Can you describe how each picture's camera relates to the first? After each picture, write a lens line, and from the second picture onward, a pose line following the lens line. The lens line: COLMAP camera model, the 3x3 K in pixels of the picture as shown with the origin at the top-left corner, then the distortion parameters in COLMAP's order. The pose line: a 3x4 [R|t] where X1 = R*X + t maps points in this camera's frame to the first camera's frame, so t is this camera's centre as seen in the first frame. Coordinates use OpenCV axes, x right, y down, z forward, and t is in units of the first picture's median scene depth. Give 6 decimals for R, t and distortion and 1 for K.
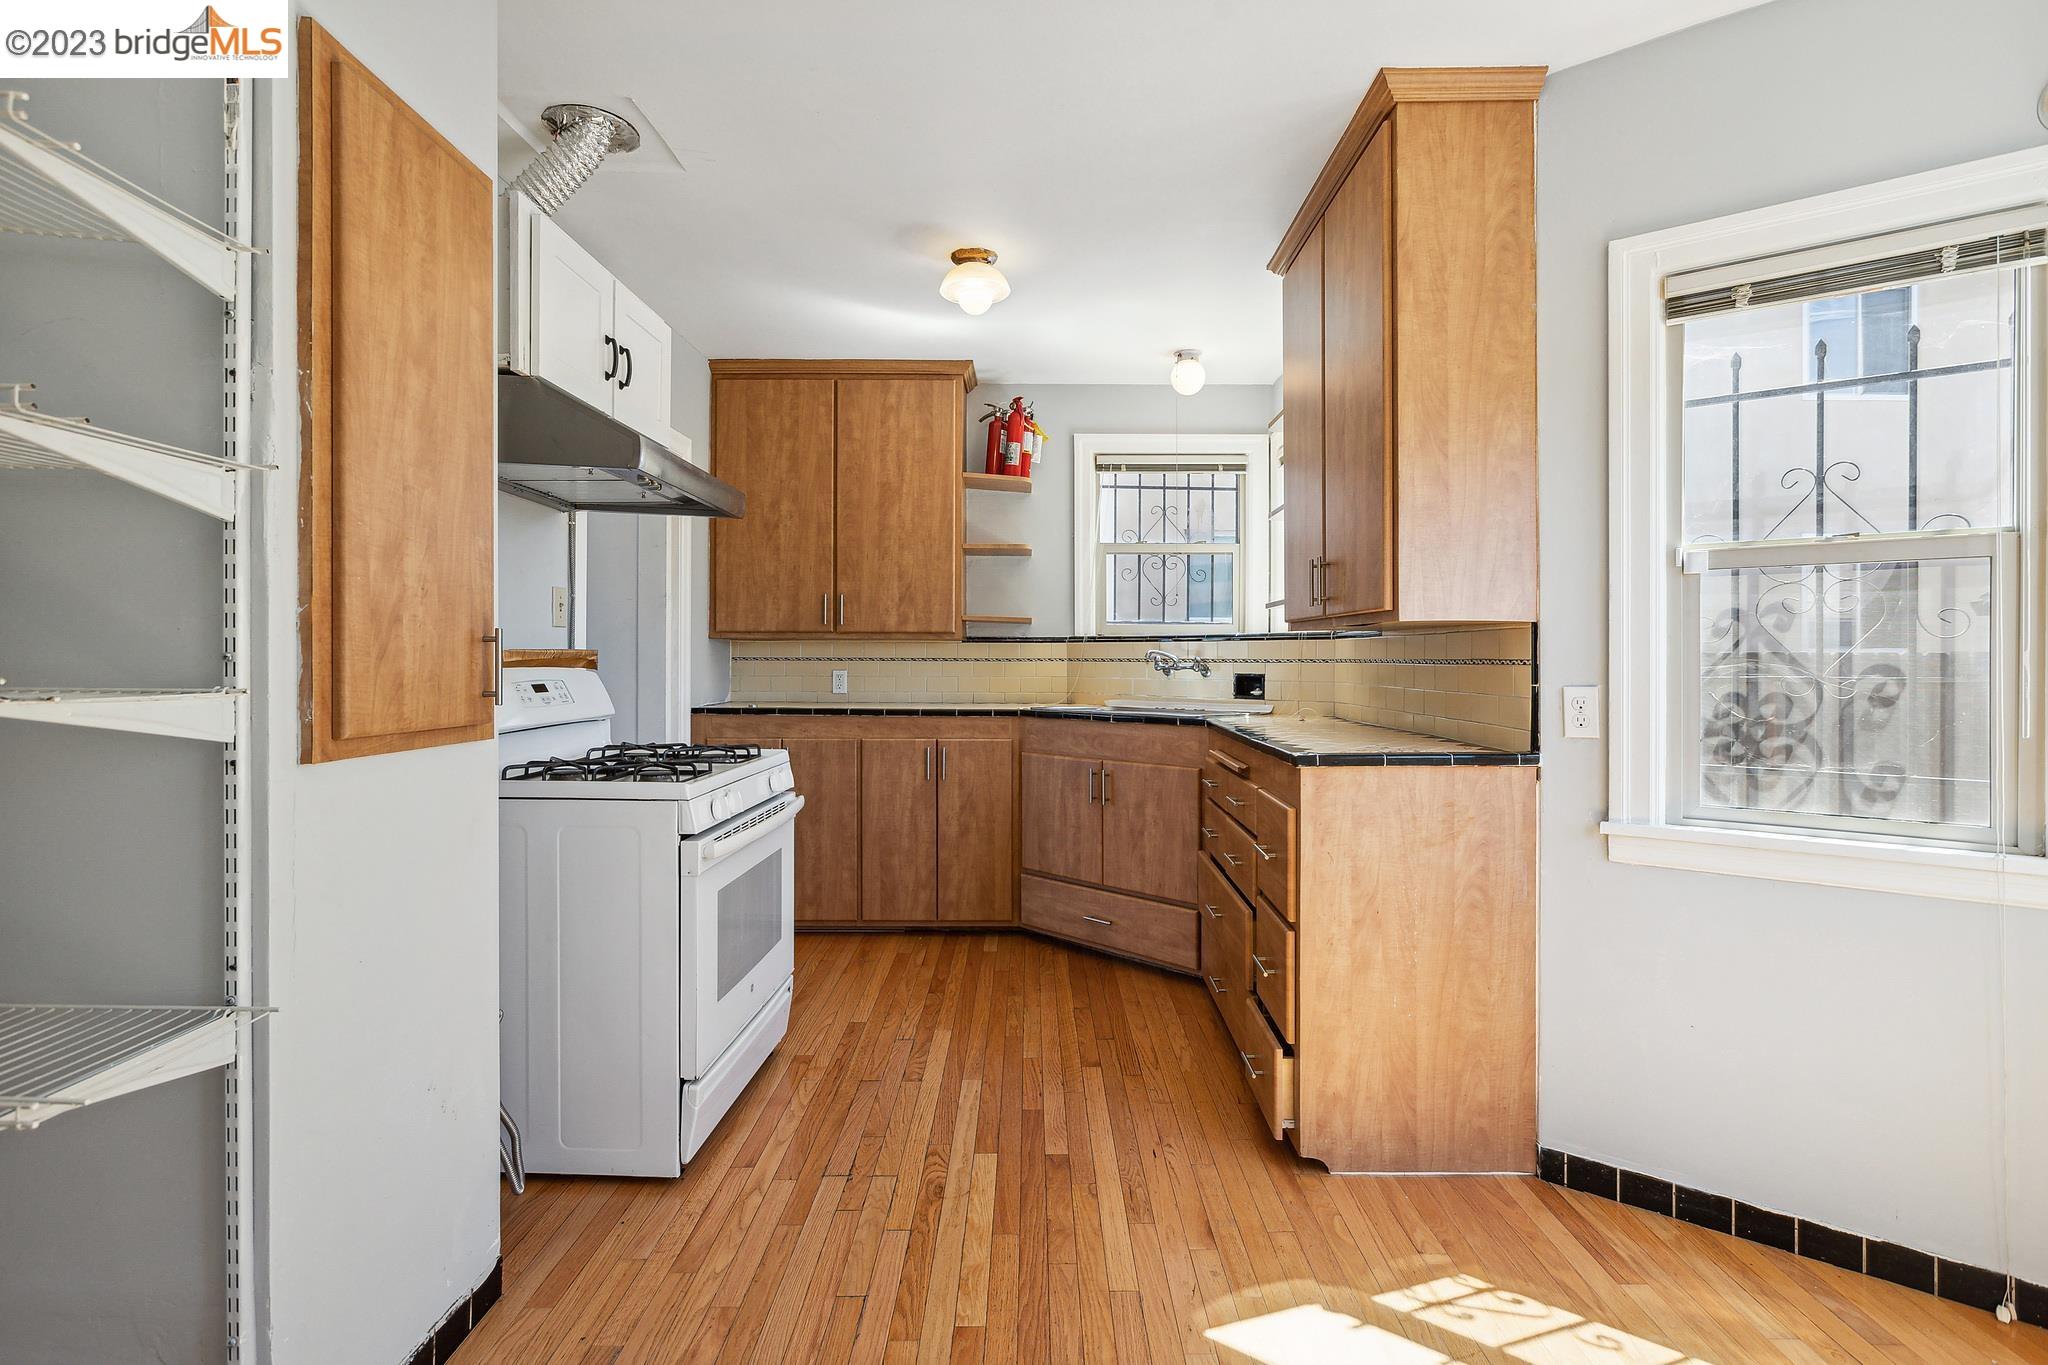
lens RADIAL K [[941.9, 0, 1018.4], [0, 941.9, 655.9], [0, 0, 1]] dist [-0.011512, 0.000814]
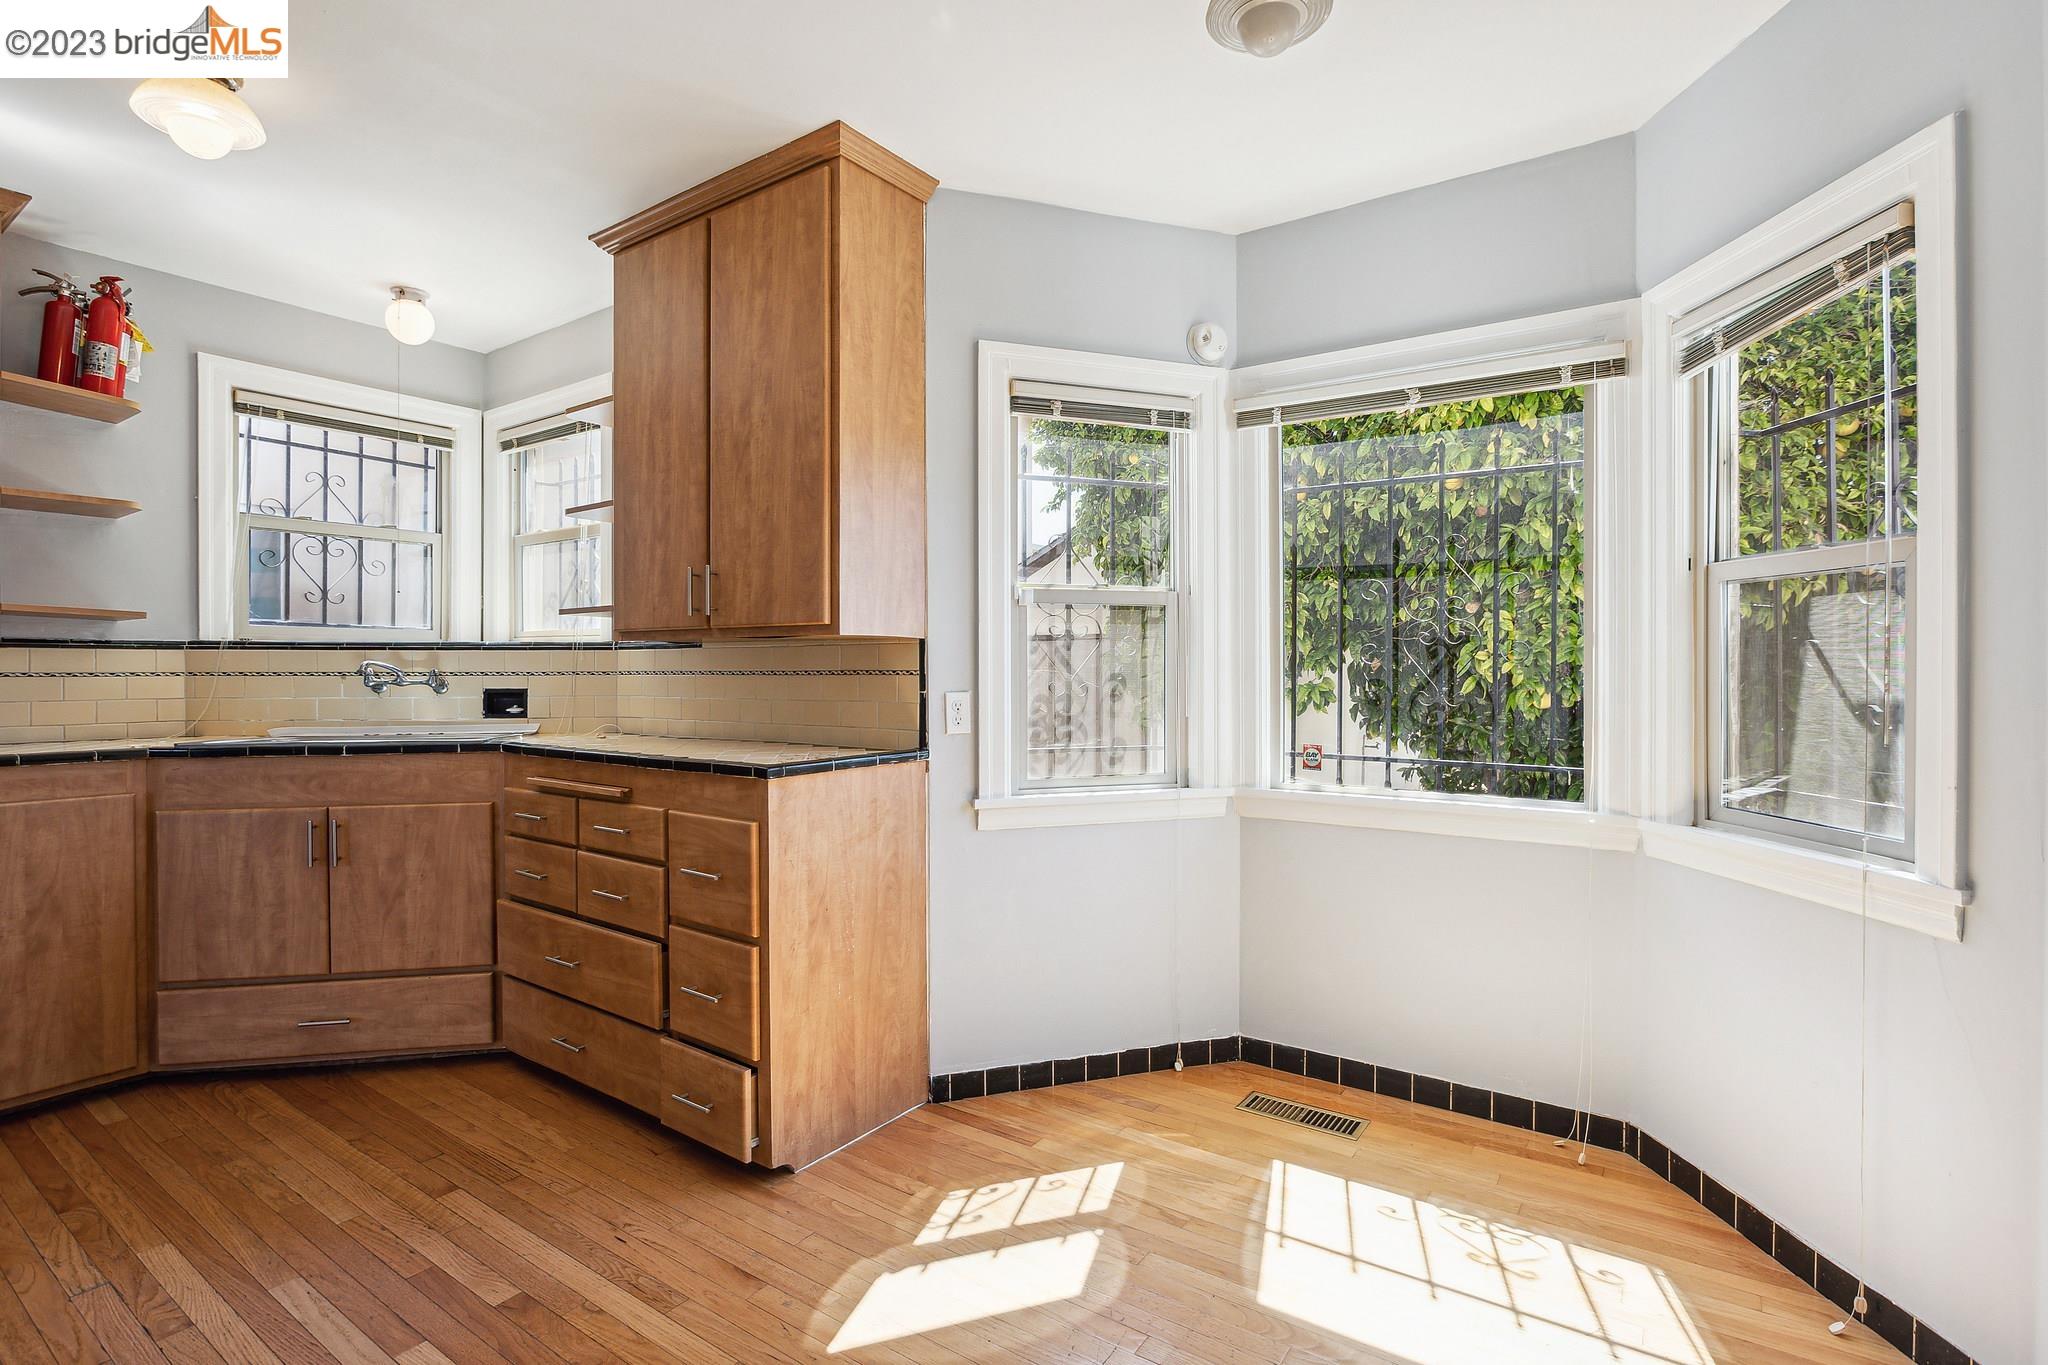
lens RADIAL K [[985.7, 0, 1026.2], [0, 985.7, 664.9], [0, 0, 1]] dist [-0.050022, 0.015802]
pose [[0.556385, 0.001816, 0.830922, -0.409118], [0.001304, 0.999994, -0.003059, 0.001239], [-0.830923, 0.002786, 0.556380, 0.198791]]
